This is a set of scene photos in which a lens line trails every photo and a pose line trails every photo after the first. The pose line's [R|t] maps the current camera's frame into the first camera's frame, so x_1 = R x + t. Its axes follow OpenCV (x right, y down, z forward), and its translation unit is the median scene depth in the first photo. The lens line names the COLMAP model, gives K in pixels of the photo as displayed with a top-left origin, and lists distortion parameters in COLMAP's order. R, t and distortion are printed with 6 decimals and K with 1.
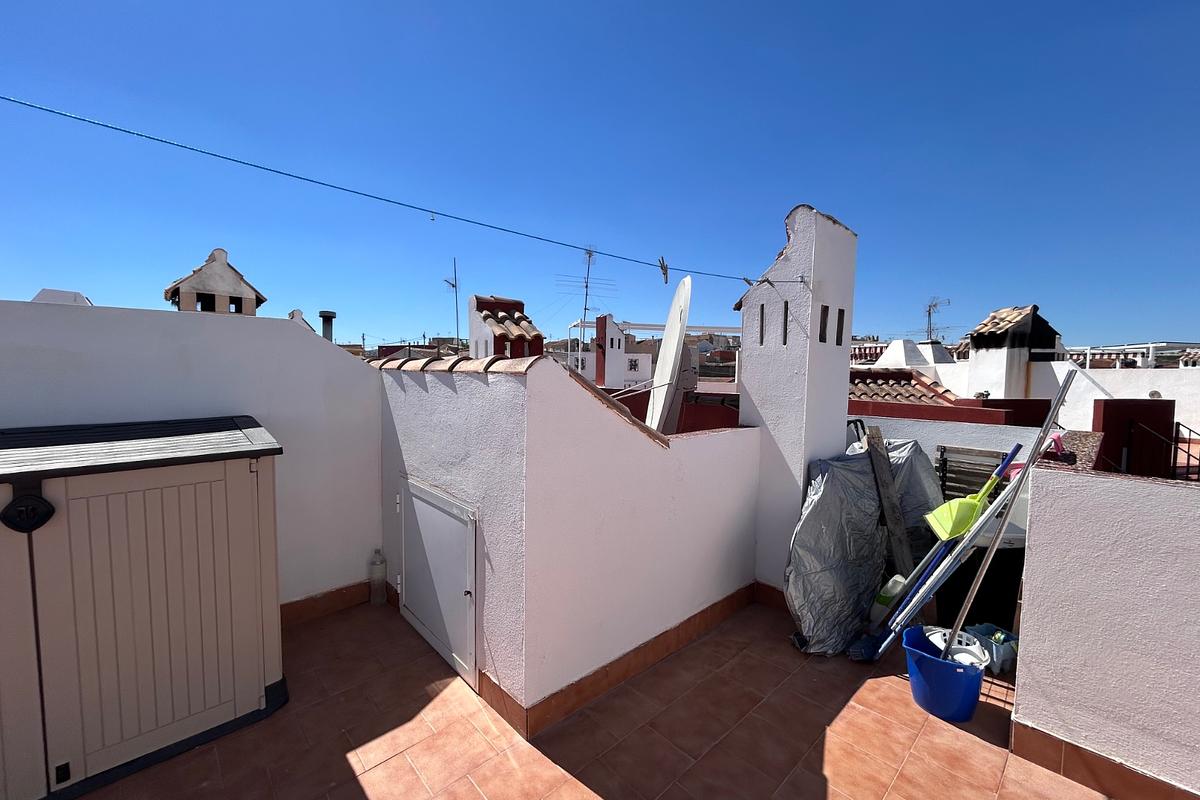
lens RADIAL K [[483.0, 0, 598.8], [0, 483.0, 398.2], [0, 0, 1]] dist [-0.005305, 0.004473]
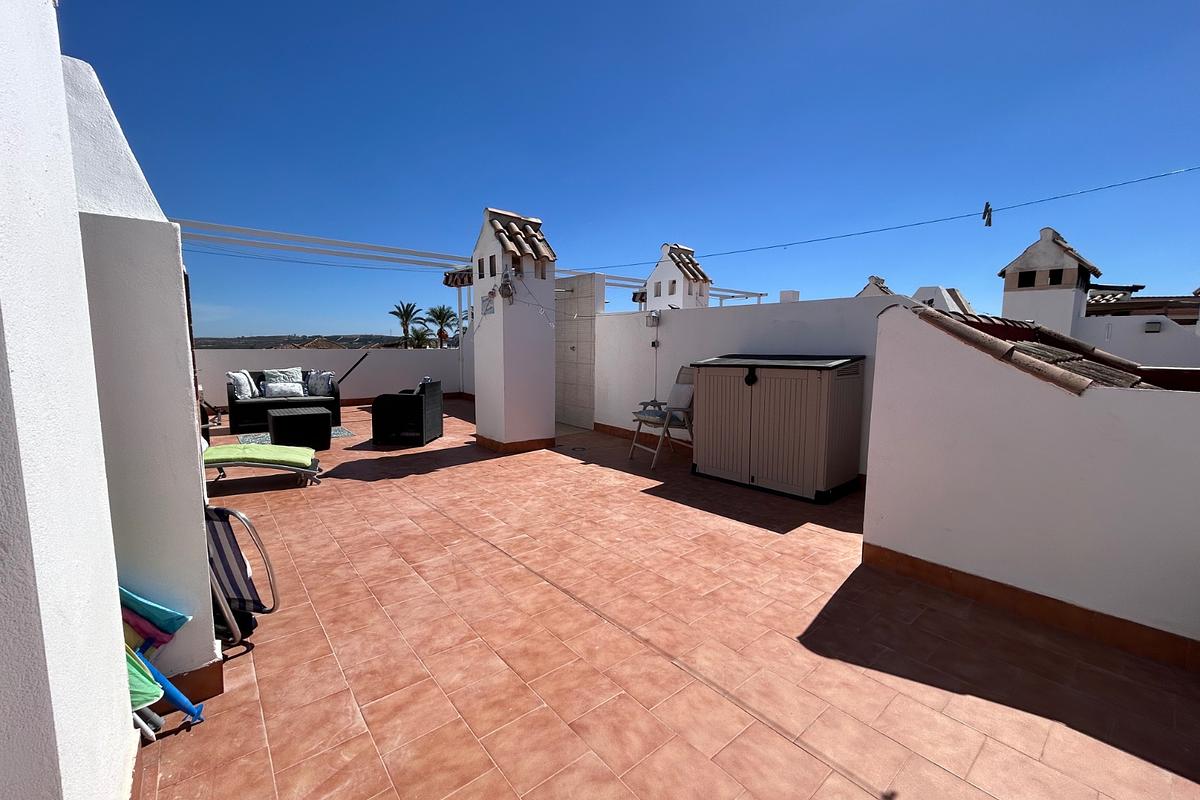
lens RADIAL K [[483.0, 0, 598.8], [0, 483.0, 398.2], [0, 0, 1]] dist [-0.005305, 0.004473]
pose [[-0.054243, 0.100267, -0.993481, 1.081311], [-0.064144, 0.992541, 0.103674, 0.073911], [0.996465, 0.069350, -0.047407, 0.167569]]
